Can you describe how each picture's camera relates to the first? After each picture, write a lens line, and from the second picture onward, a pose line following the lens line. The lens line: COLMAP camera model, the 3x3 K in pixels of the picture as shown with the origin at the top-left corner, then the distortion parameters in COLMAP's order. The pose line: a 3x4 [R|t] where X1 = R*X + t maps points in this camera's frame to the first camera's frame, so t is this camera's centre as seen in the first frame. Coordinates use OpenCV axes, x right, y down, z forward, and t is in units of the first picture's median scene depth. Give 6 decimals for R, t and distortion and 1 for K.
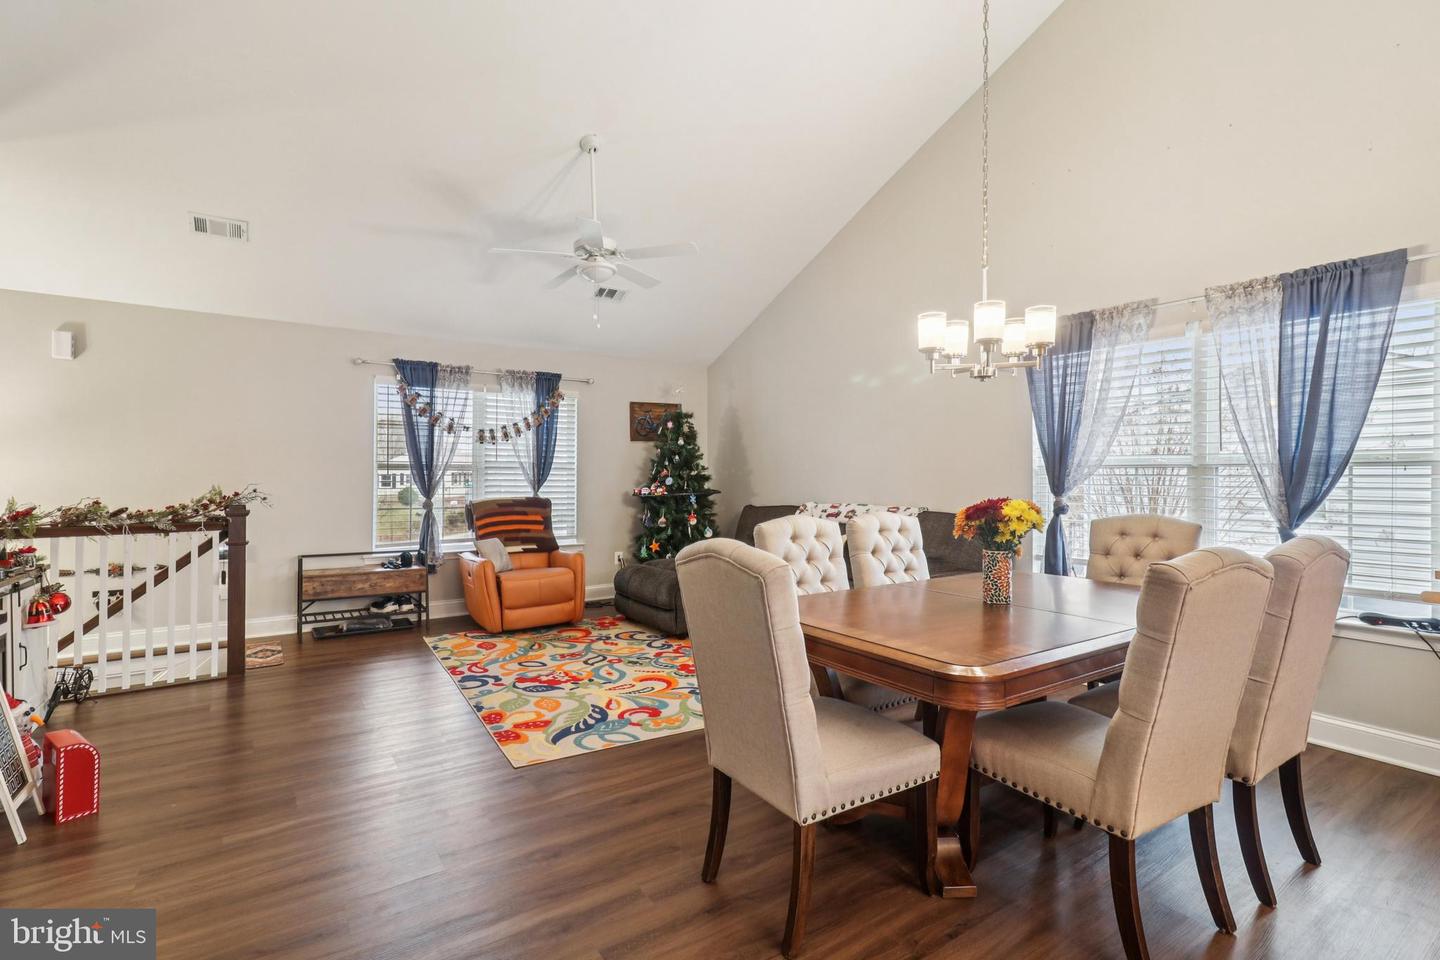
lens RADIAL K [[683.8, 0, 712.5], [0, 683.8, 481.1], [0, 0, 1]] dist [0.006140, 0.000996]
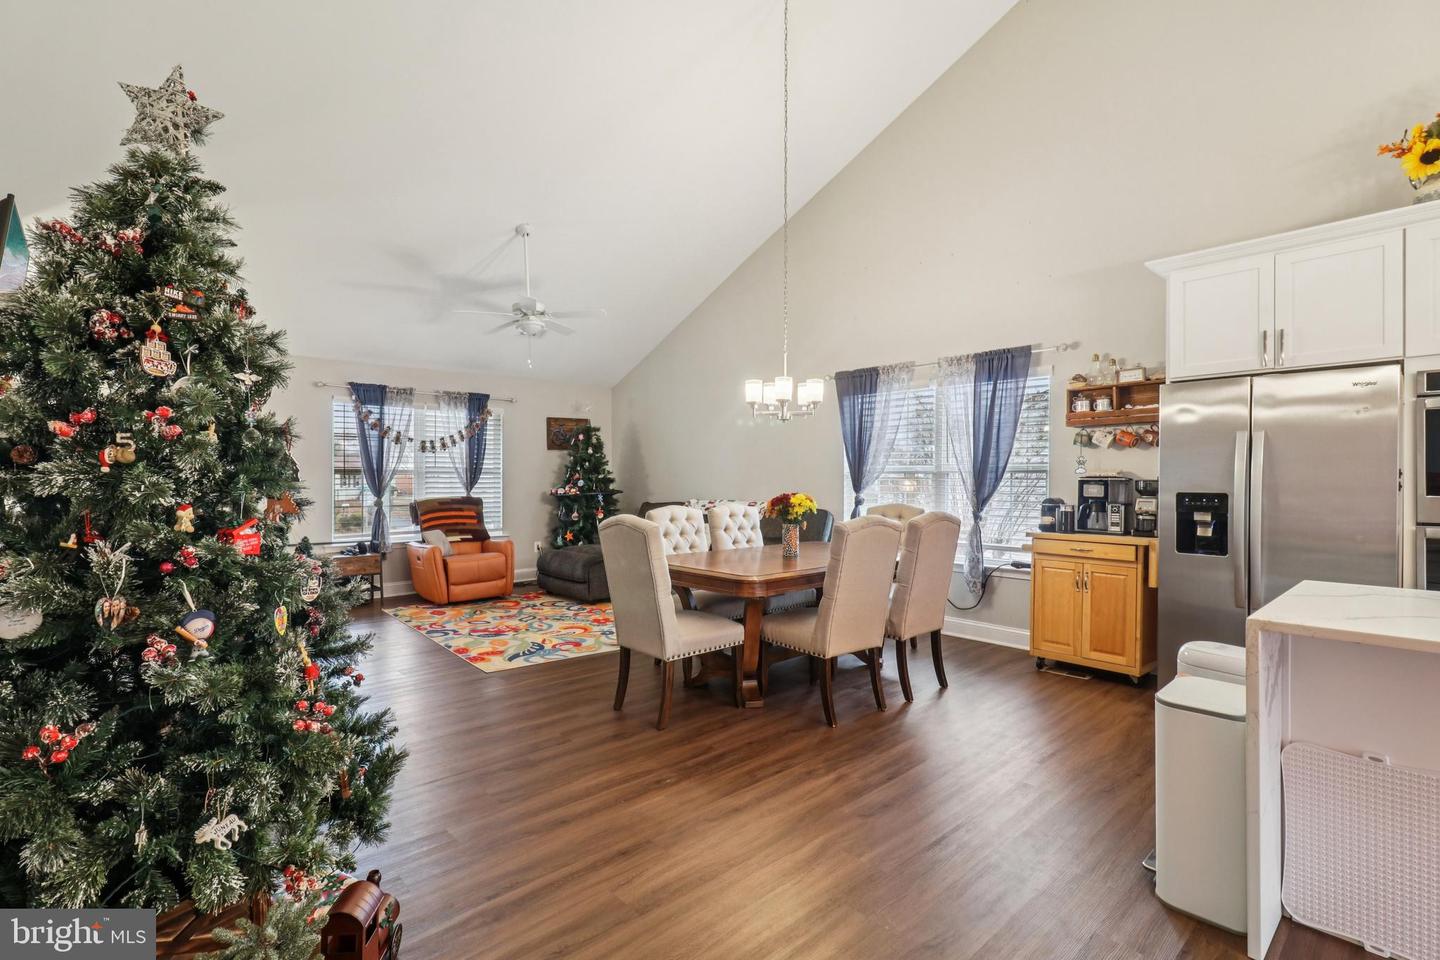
lens RADIAL K [[683.8, 0, 712.5], [0, 683.8, 481.1], [0, 0, 1]] dist [0.006140, 0.000996]
pose [[0.989789, -0.001584, 0.142528, -0.005081], [0.001939, 0.999995, -0.002350, -0.000240], [-0.142524, 0.002602, 0.989788, -0.301762]]
